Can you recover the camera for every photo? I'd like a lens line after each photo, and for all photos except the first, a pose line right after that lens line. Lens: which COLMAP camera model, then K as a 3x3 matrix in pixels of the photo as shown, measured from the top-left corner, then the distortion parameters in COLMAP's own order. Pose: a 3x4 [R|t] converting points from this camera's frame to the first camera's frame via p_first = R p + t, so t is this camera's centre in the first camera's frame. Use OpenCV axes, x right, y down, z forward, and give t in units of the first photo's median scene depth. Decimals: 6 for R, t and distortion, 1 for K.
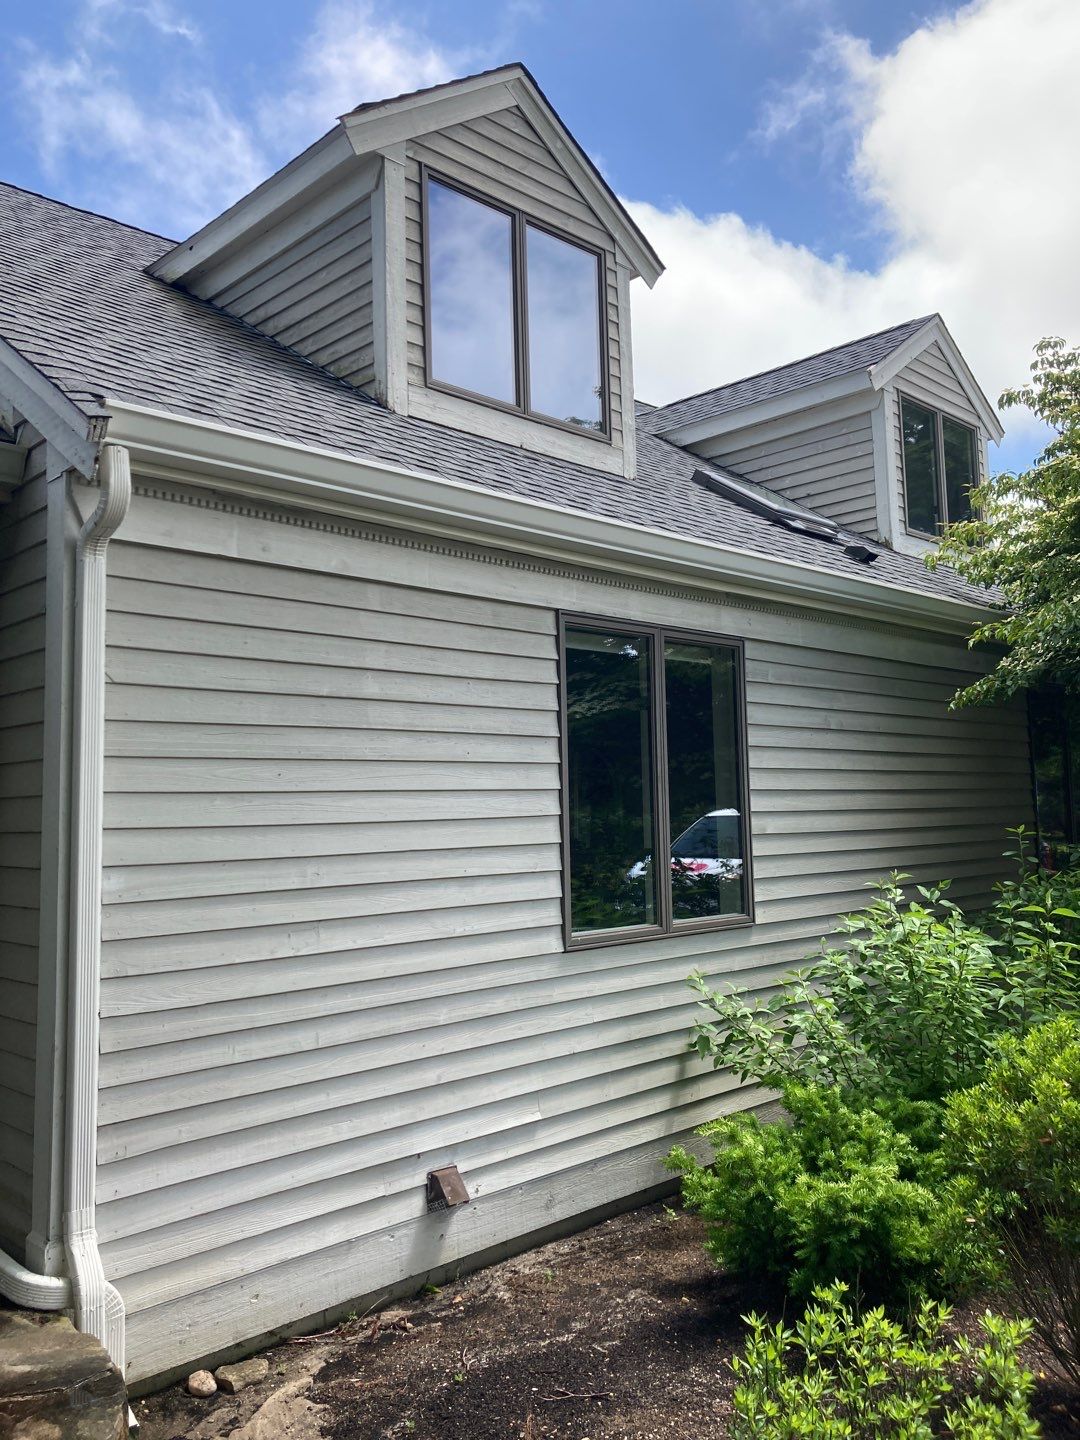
lens RADIAL K [[1170.0, 0, 549.9], [0, 1170.0, 712.4], [0, 0, 1]] dist [0.015841, -0.006472]
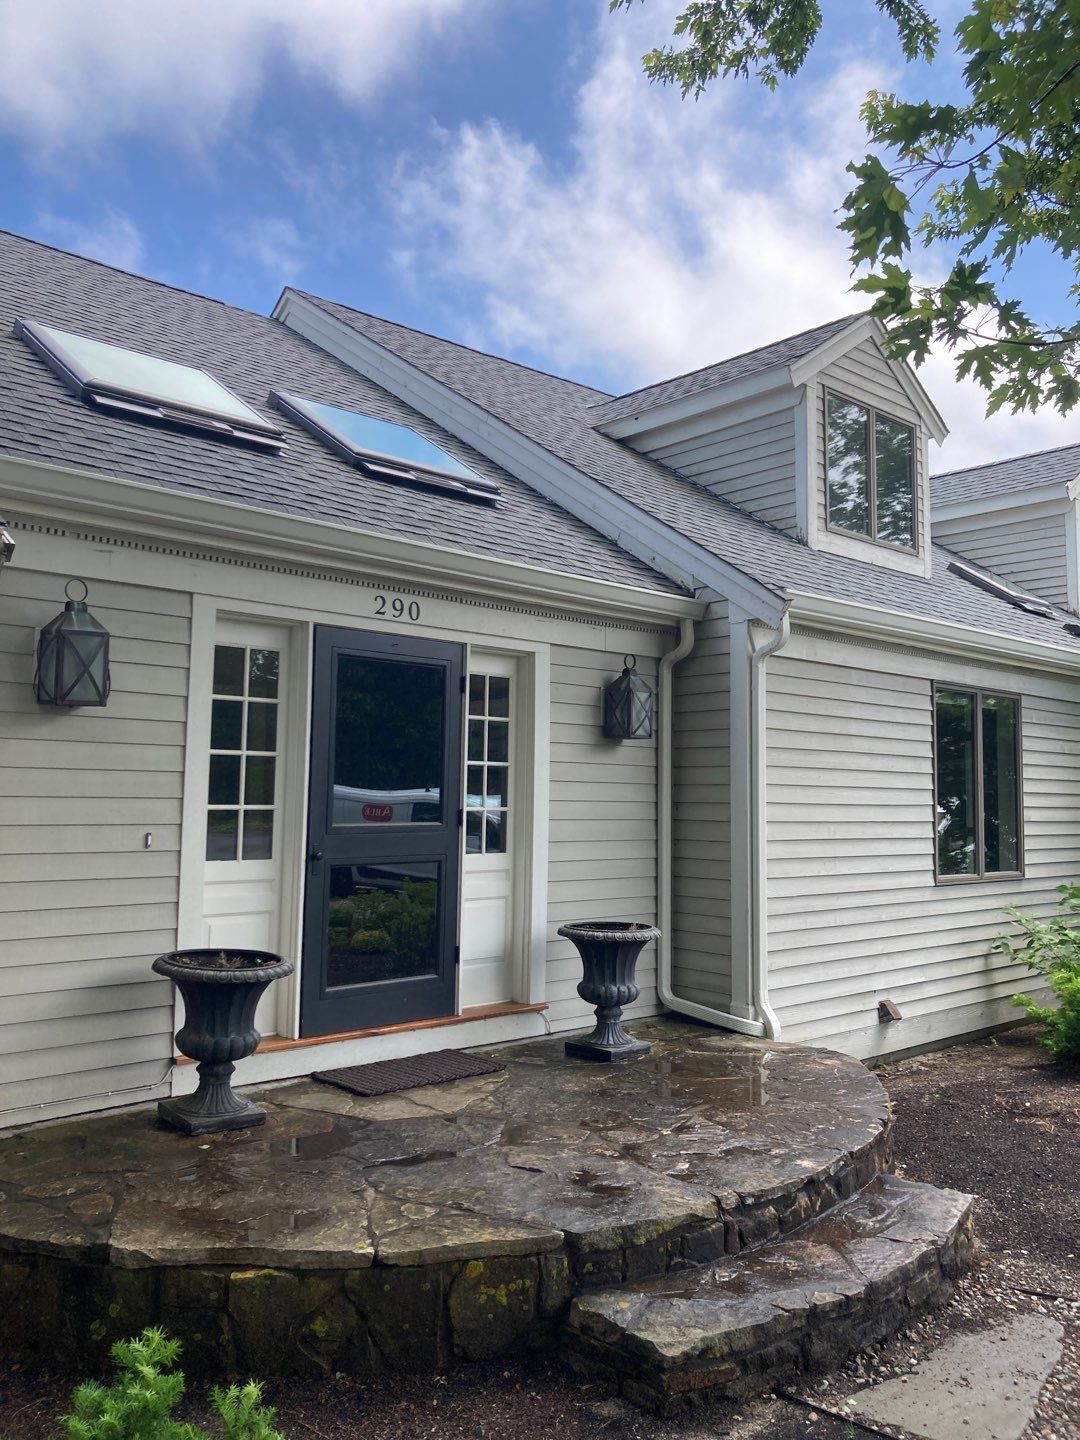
lens RADIAL K [[1170.0, 0, 546.4], [0, 1170.0, 723.2], [0, 0, 1]] dist [0.015841, -0.006472]
pose [[0.998734, 0.028691, -0.041328, -0.437377], [-0.027975, 0.999450, 0.017807, -0.038566], [0.041817, -0.016628, 0.998987, -0.636163]]
